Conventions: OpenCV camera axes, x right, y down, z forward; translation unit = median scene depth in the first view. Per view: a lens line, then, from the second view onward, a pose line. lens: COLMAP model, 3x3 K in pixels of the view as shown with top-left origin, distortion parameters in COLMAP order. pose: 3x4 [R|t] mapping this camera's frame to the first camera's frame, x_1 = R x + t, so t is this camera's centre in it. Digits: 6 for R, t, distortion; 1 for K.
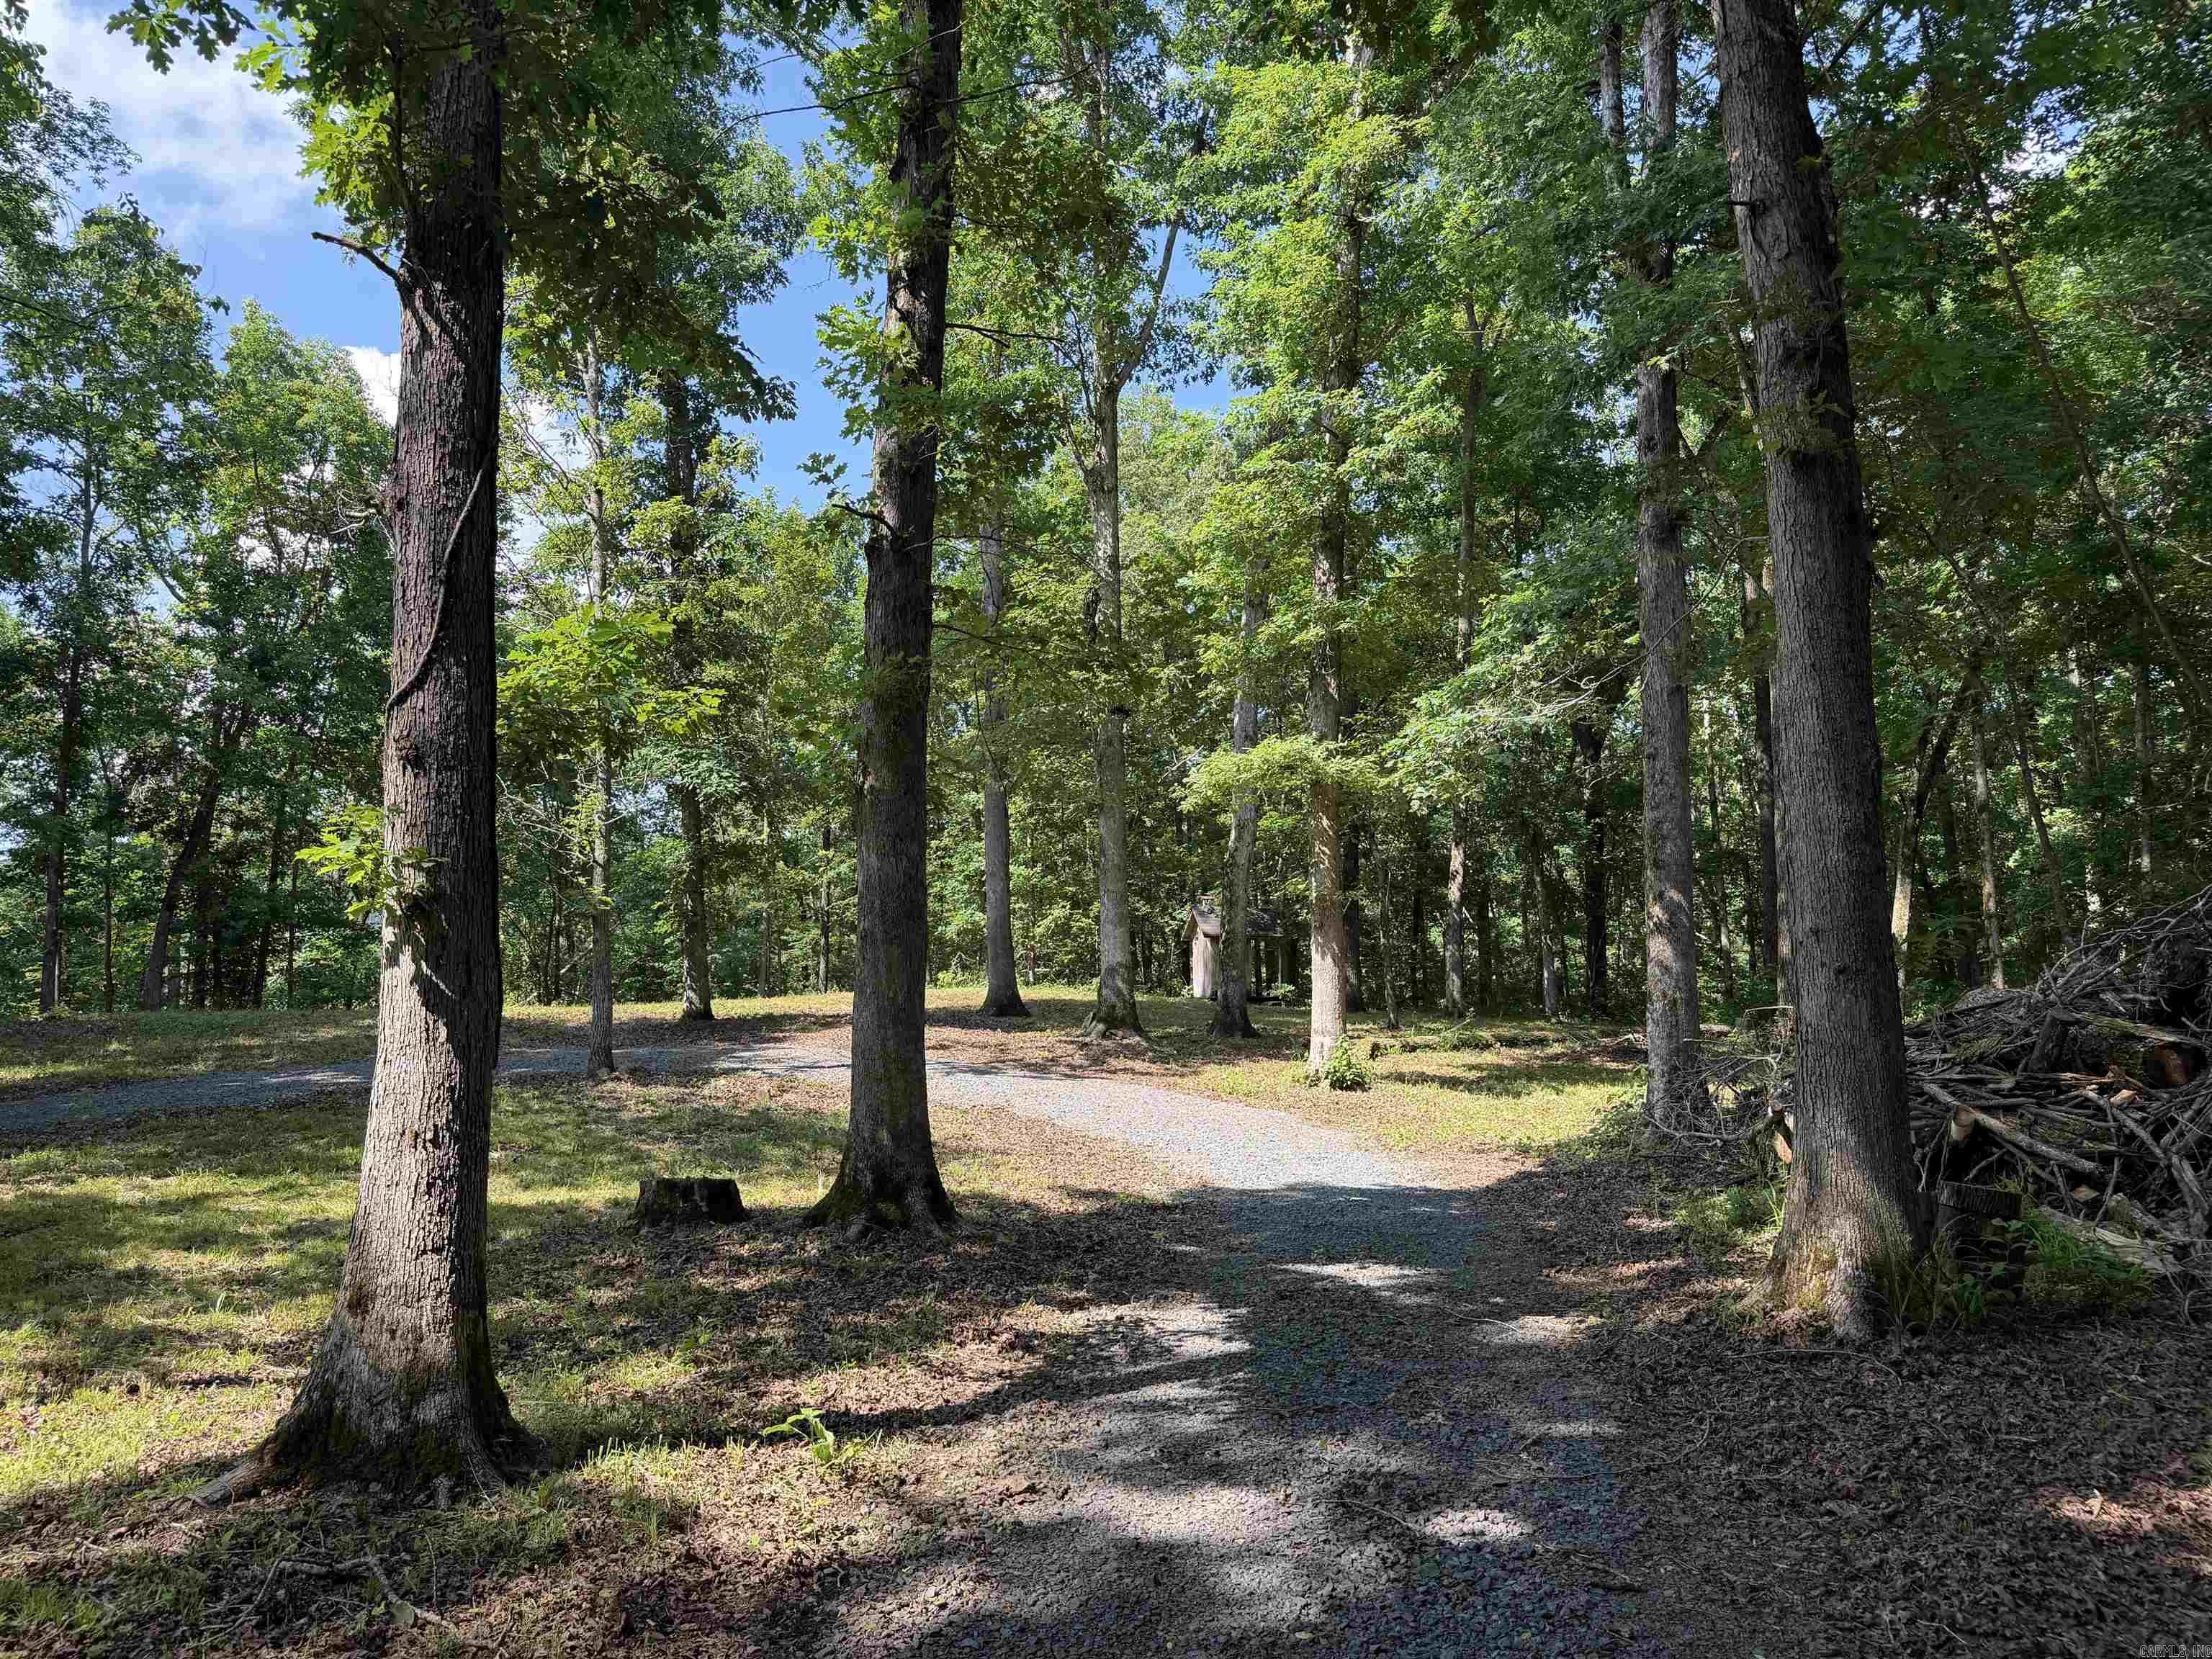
lens RADIAL K [[1555.9, 0, 1104.6], [0, 1555.9, 827.4], [0, 0, 1]] dist [0.008598, -0.021932]
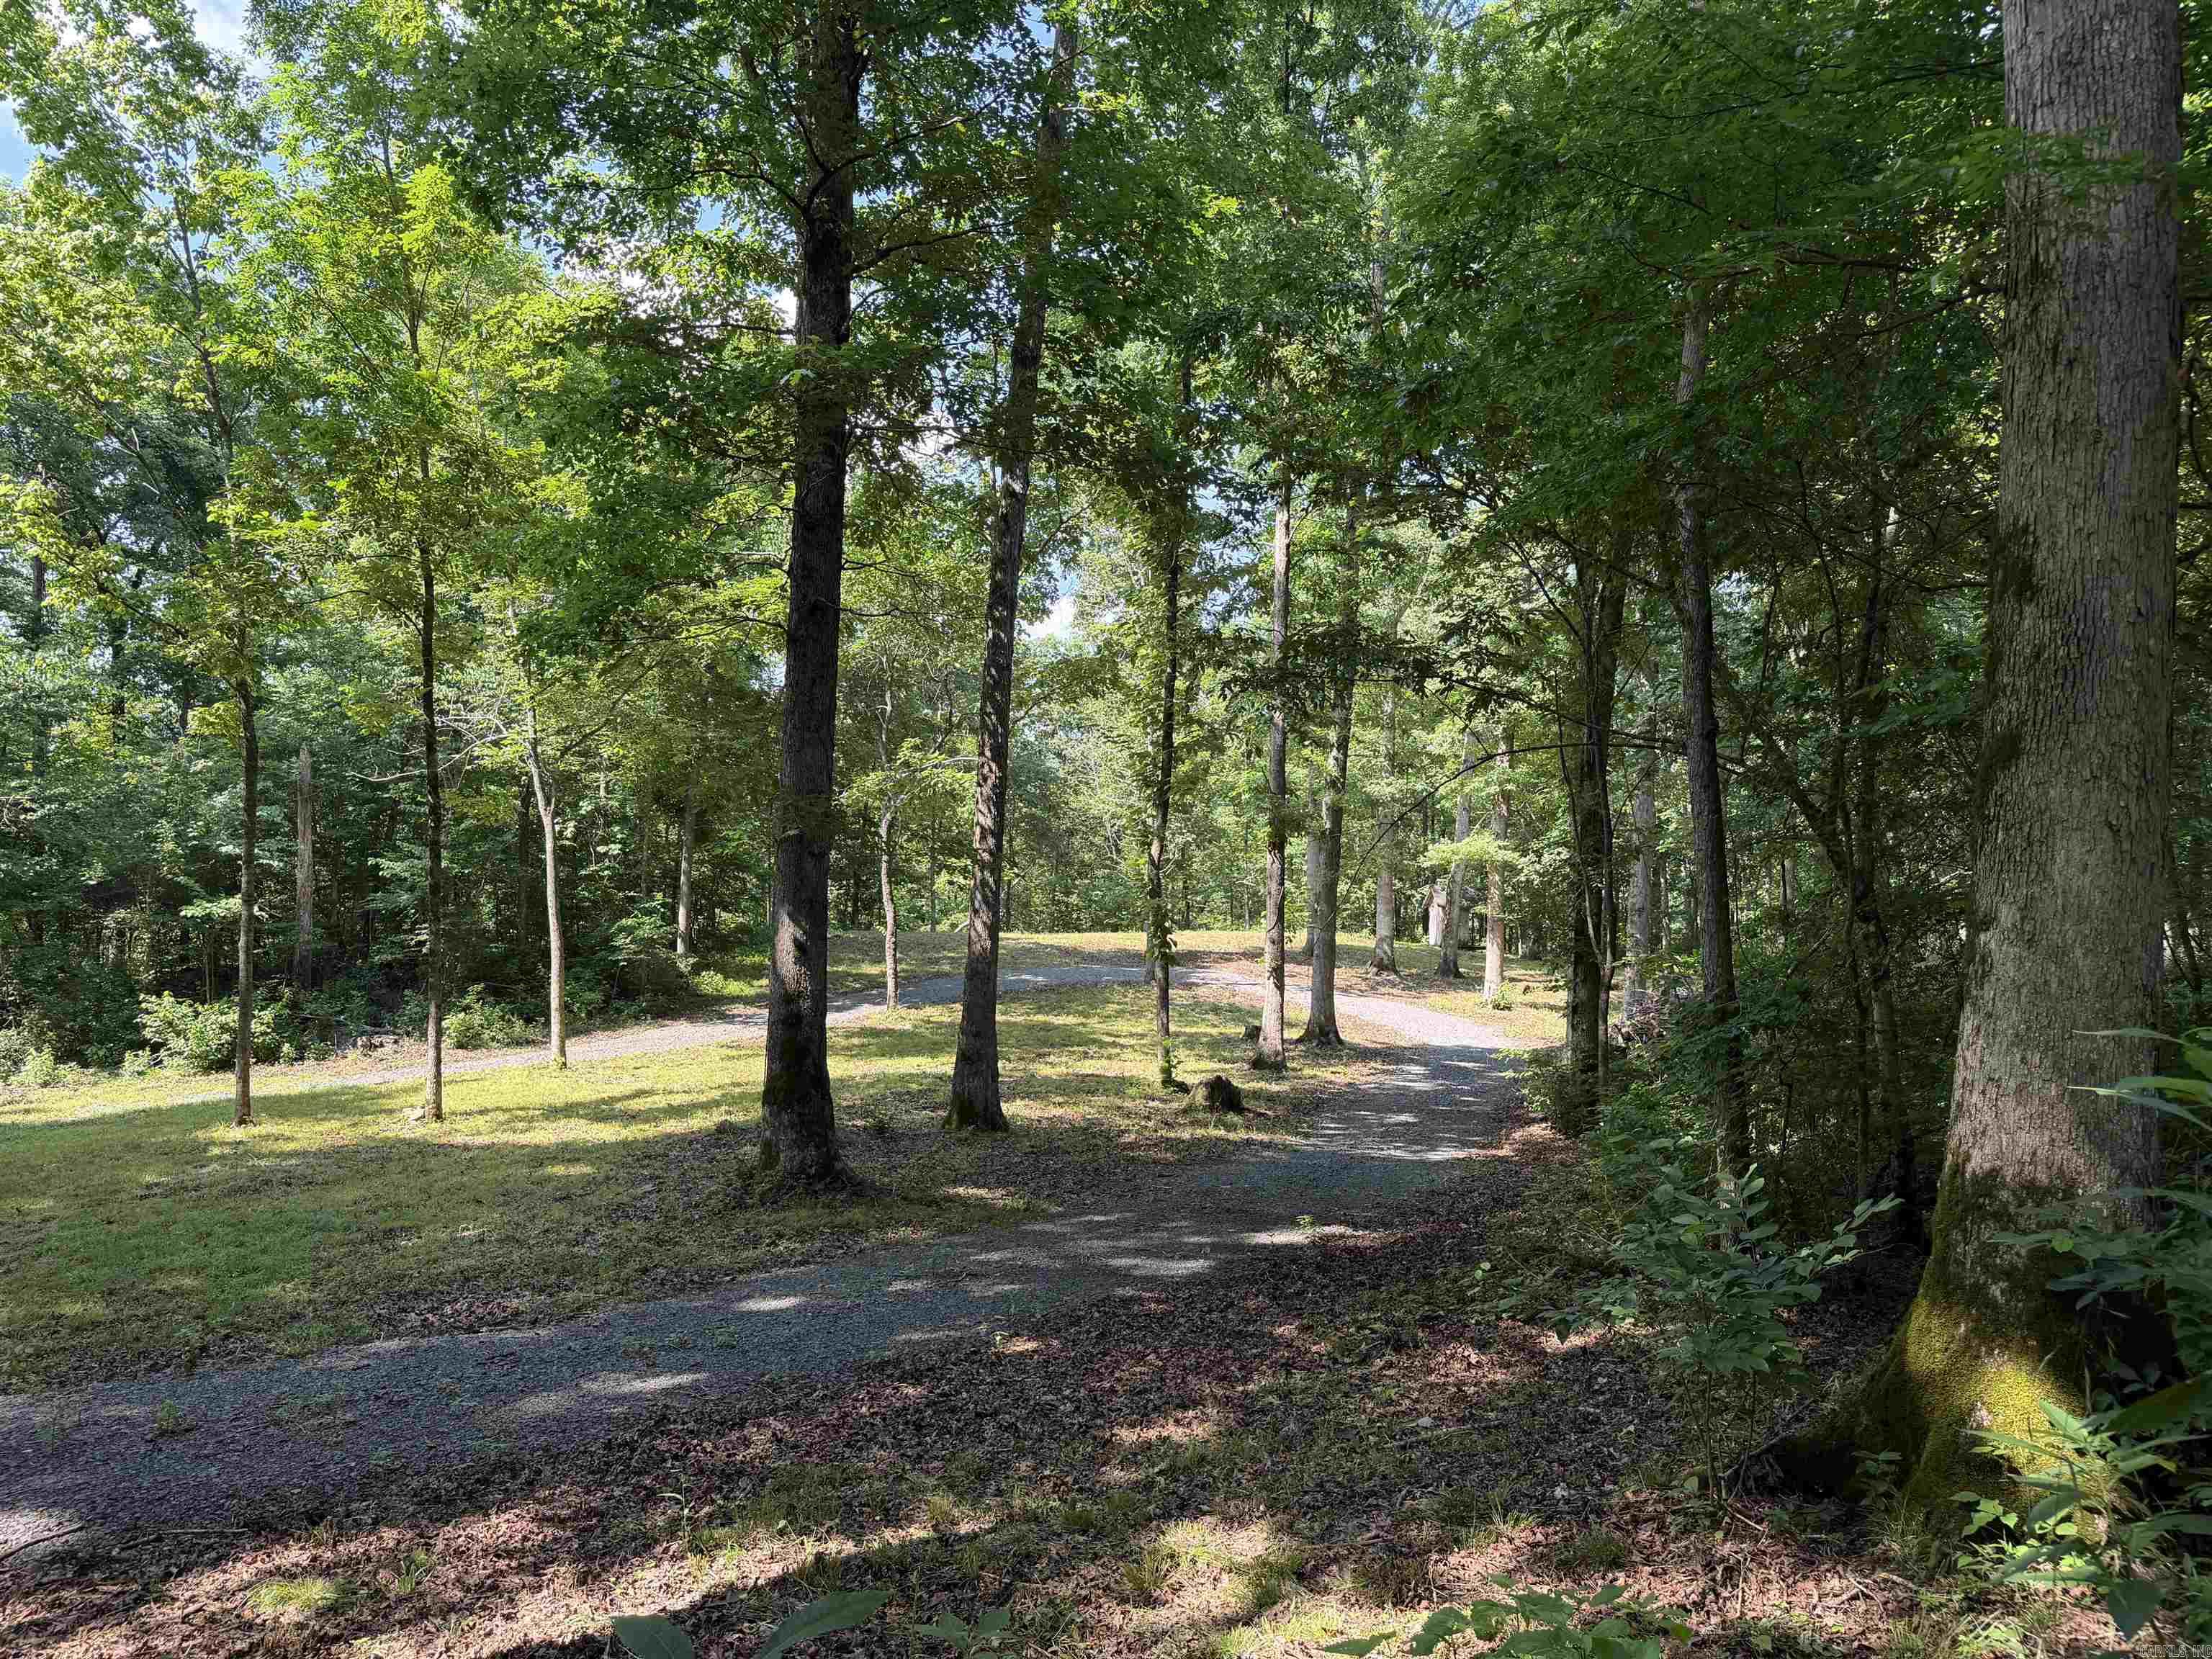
lens RADIAL K [[1555.9, 0, 1105.8], [0, 1555.9, 849.4], [0, 0, 1]] dist [0.008598, -0.021932]
pose [[0.987257, 0.042013, -0.153491, -0.045372], [-0.029625, 0.996182, 0.082119, -0.175911], [0.156355, -0.076526, 0.984732, -0.974030]]
